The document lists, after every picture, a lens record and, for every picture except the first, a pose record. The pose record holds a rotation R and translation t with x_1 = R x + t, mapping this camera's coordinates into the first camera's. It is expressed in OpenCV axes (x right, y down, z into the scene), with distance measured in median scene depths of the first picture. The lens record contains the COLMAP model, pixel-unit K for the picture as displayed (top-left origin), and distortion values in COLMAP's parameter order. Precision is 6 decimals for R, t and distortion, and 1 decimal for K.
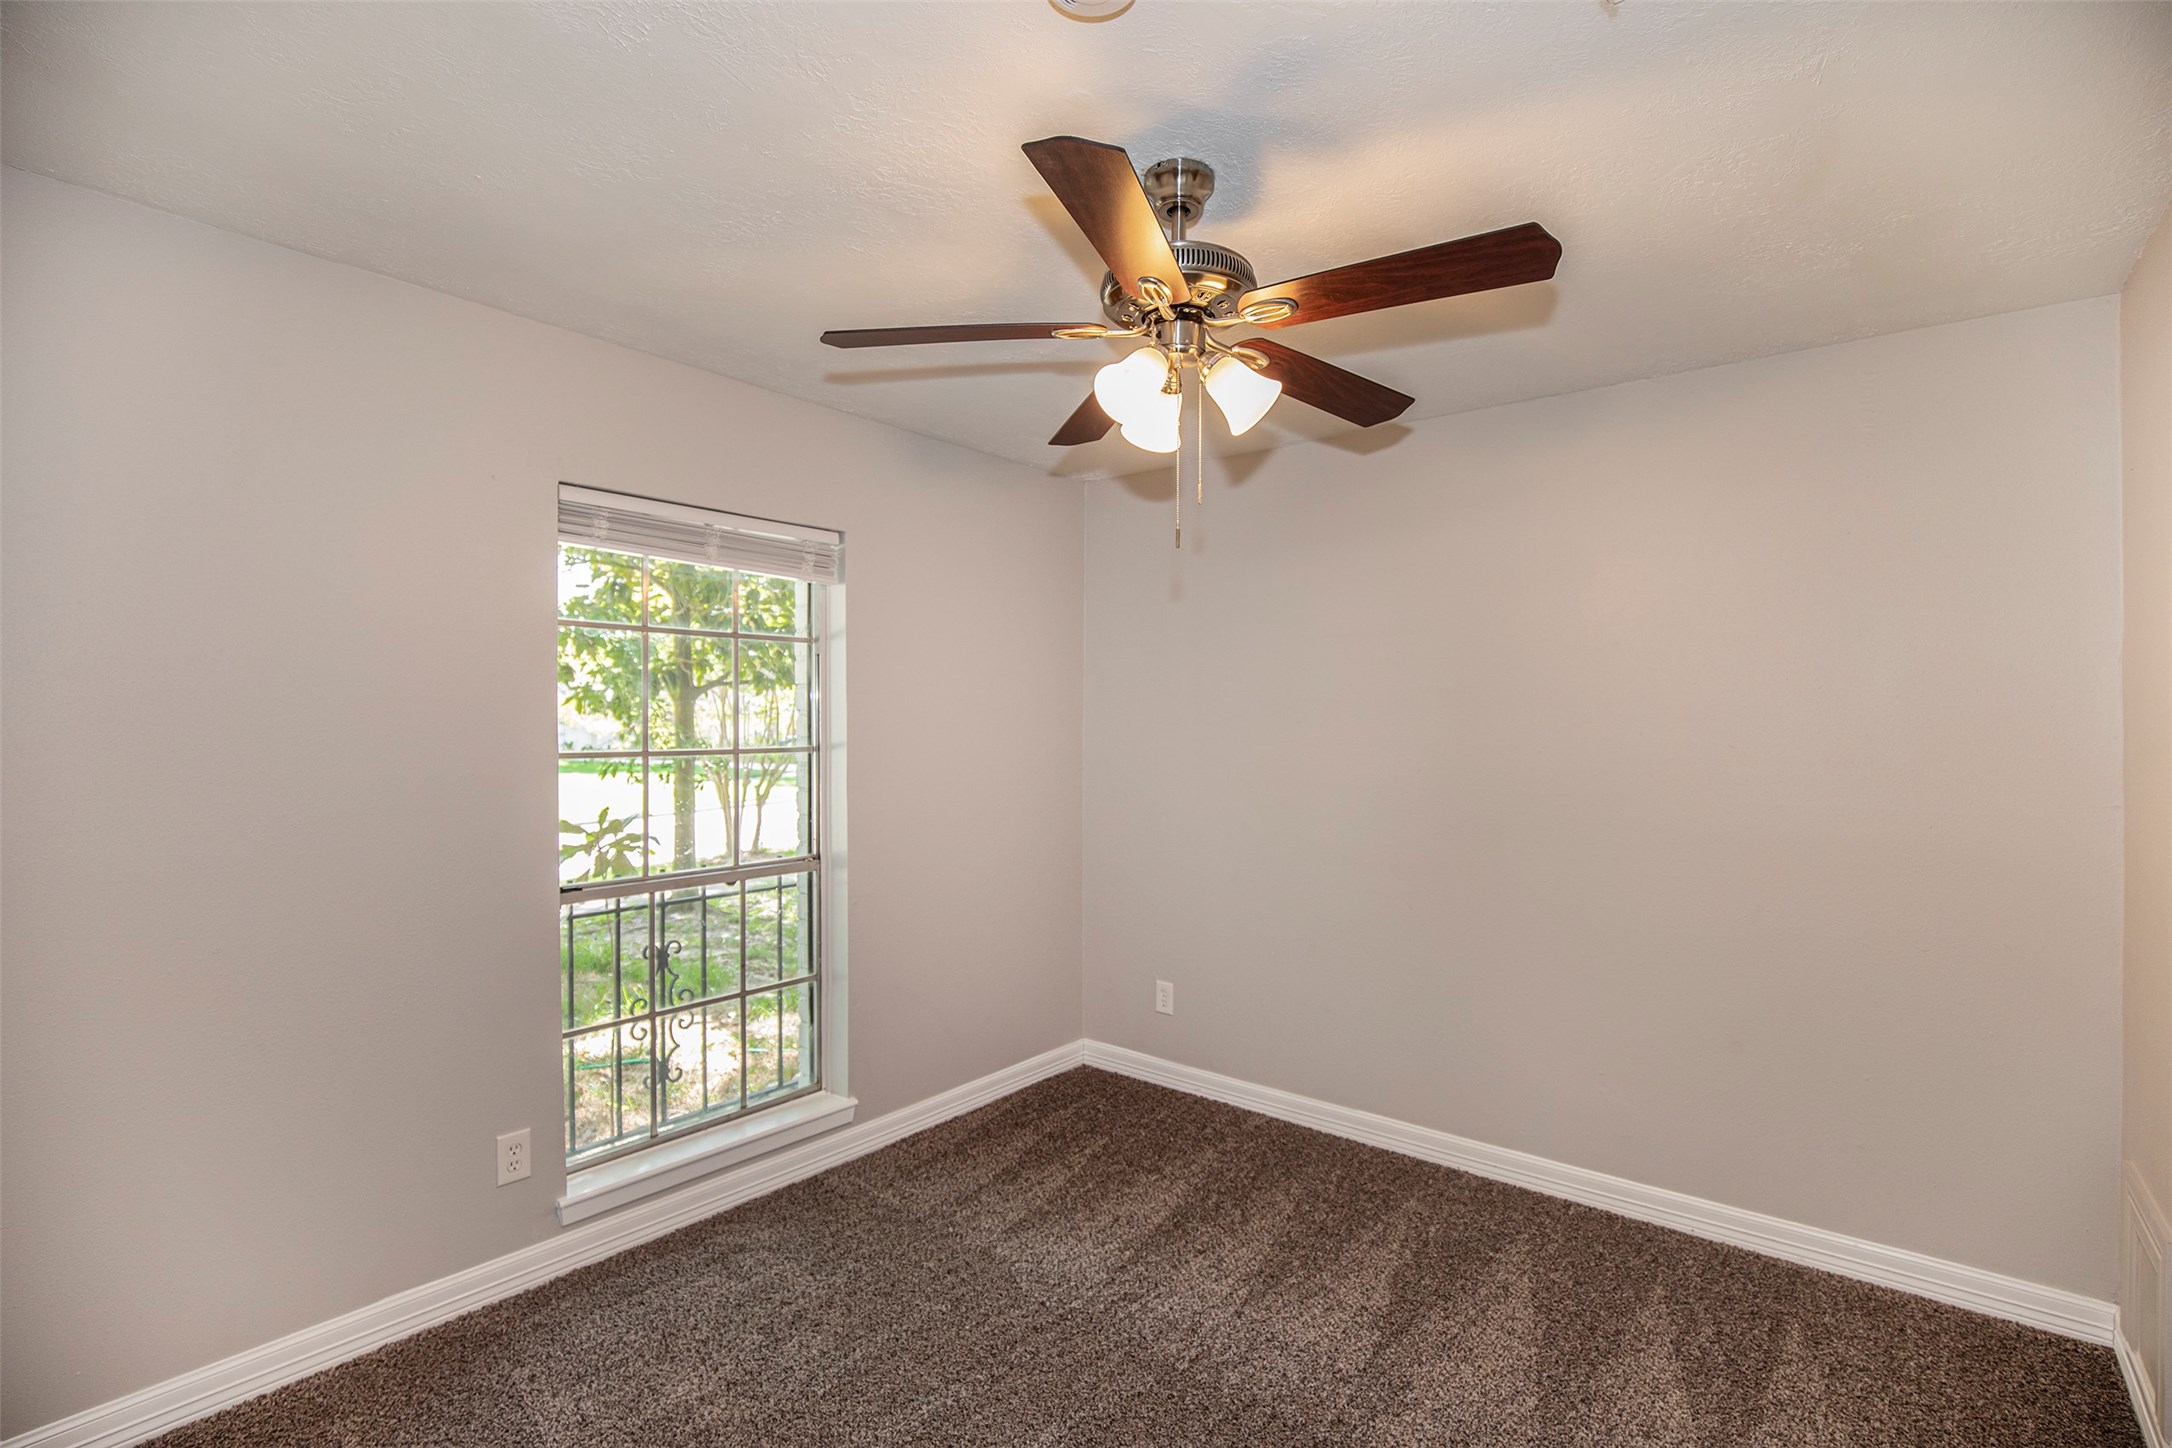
lens RADIAL K [[997.2, 0, 1090.1], [0, 997.2, 723.0], [0, 0, 1]] dist [-0.032945, 0.004753]
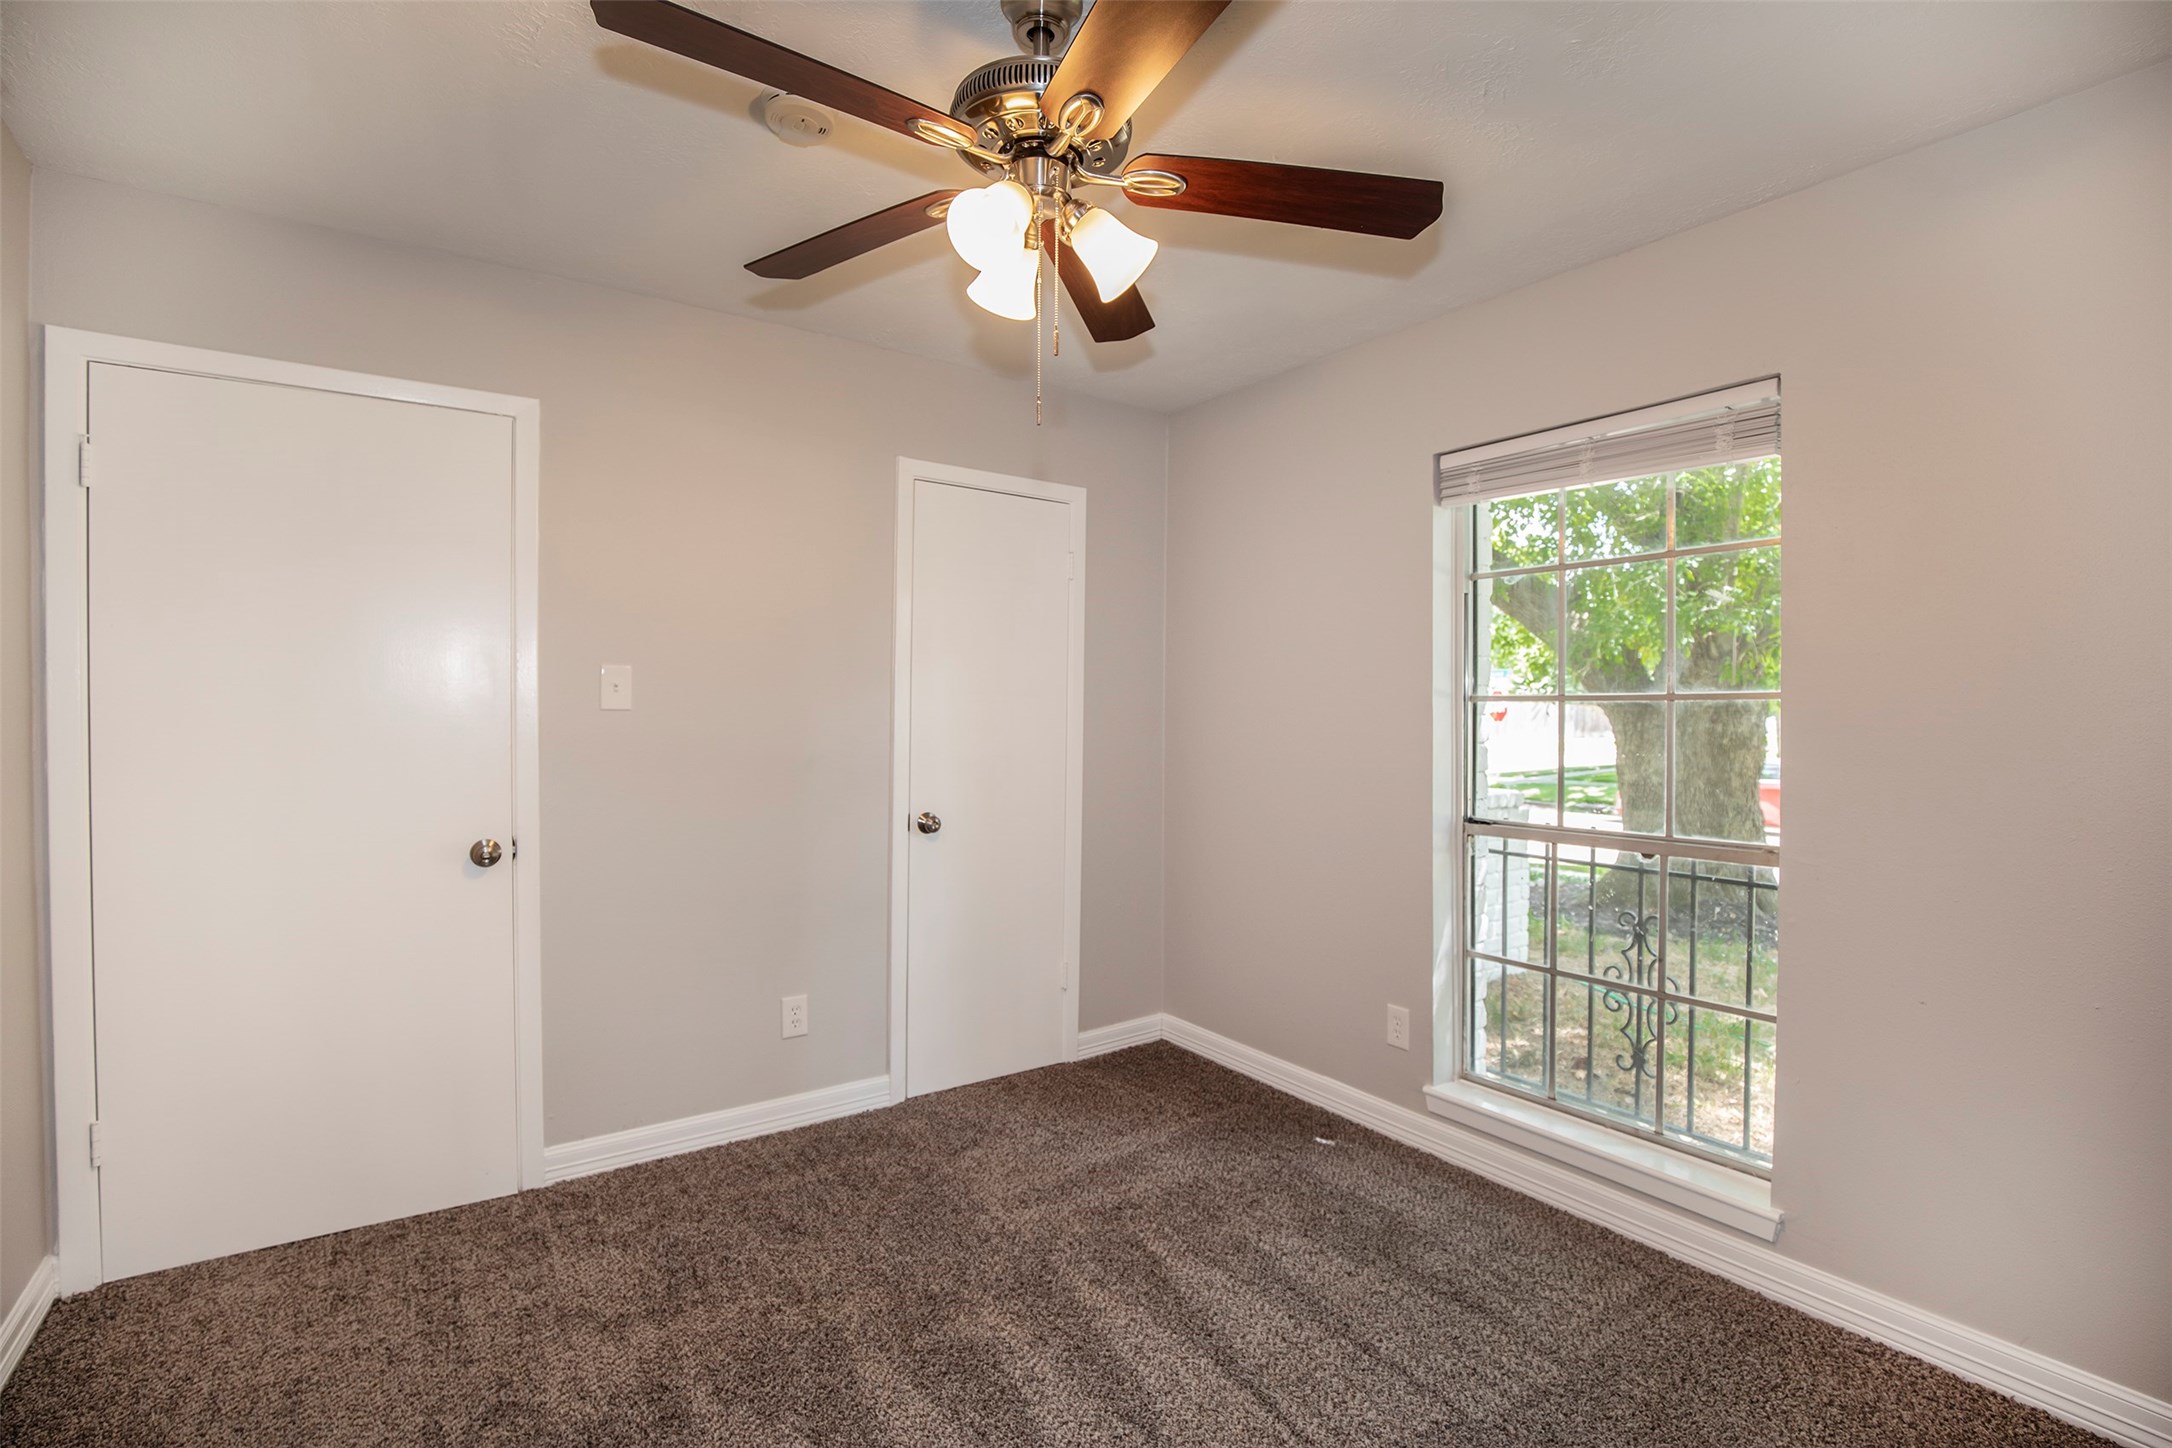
lens RADIAL K [[997.2, 0, 1083.1], [0, 997.2, 713.7], [0, 0, 1]] dist [-0.032945, 0.004753]
pose [[-0.274106, 0.009424, -0.961653, 0.593706], [0.004693, 0.999953, 0.008462, 0.035881], [0.961688, -0.002194, -0.274137, 0.820142]]
